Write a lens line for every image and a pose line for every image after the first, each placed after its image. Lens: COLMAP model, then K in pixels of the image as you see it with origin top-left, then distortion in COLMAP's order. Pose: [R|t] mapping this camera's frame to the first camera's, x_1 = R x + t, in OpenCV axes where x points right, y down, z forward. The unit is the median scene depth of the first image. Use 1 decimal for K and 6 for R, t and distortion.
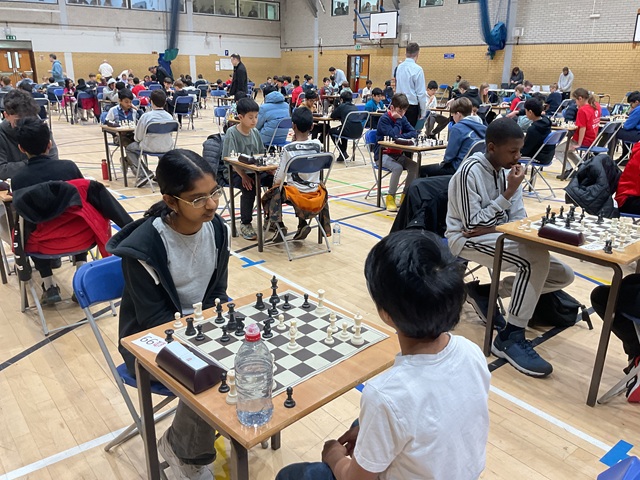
lens RADIAL K [[535.5, 0, 319.7], [0, 535.5, 240.5], [0, 0, 1]] dist [0.009223, -0.030975]
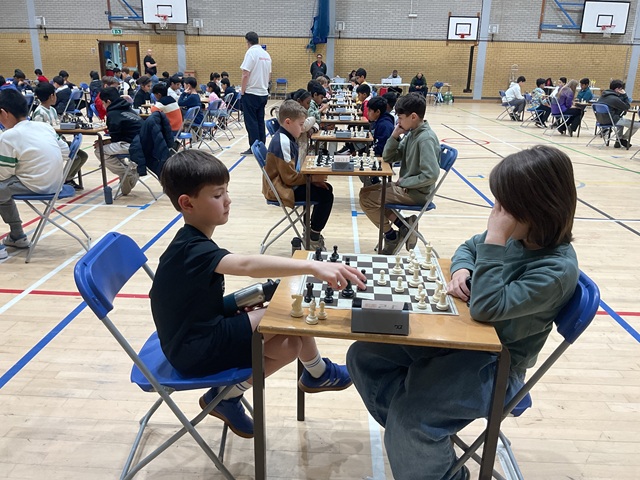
lens RADIAL K [[535.5, 0, 319.3], [0, 535.5, 239.8], [0, 0, 1]] dist [0.009223, -0.030975]
pose [[0.672376, -0.228384, 0.704096, -0.369017], [0.214732, 0.970489, 0.109735, -0.088975], [-0.708379, 0.077409, 0.701574, 0.267744]]
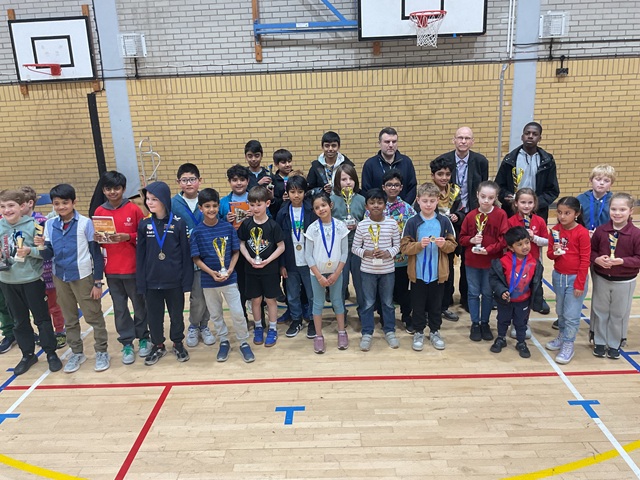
lens RADIAL K [[535.5, 0, 320.4], [0, 535.5, 240.1], [0, 0, 1]] dist [0.009223, -0.030975]
pose [[0.662903, -0.235729, 0.710627, 0.277039], [0.275439, 0.959362, 0.061298, -0.136955], [-0.696199, 0.155099, 0.700893, 0.356436]]
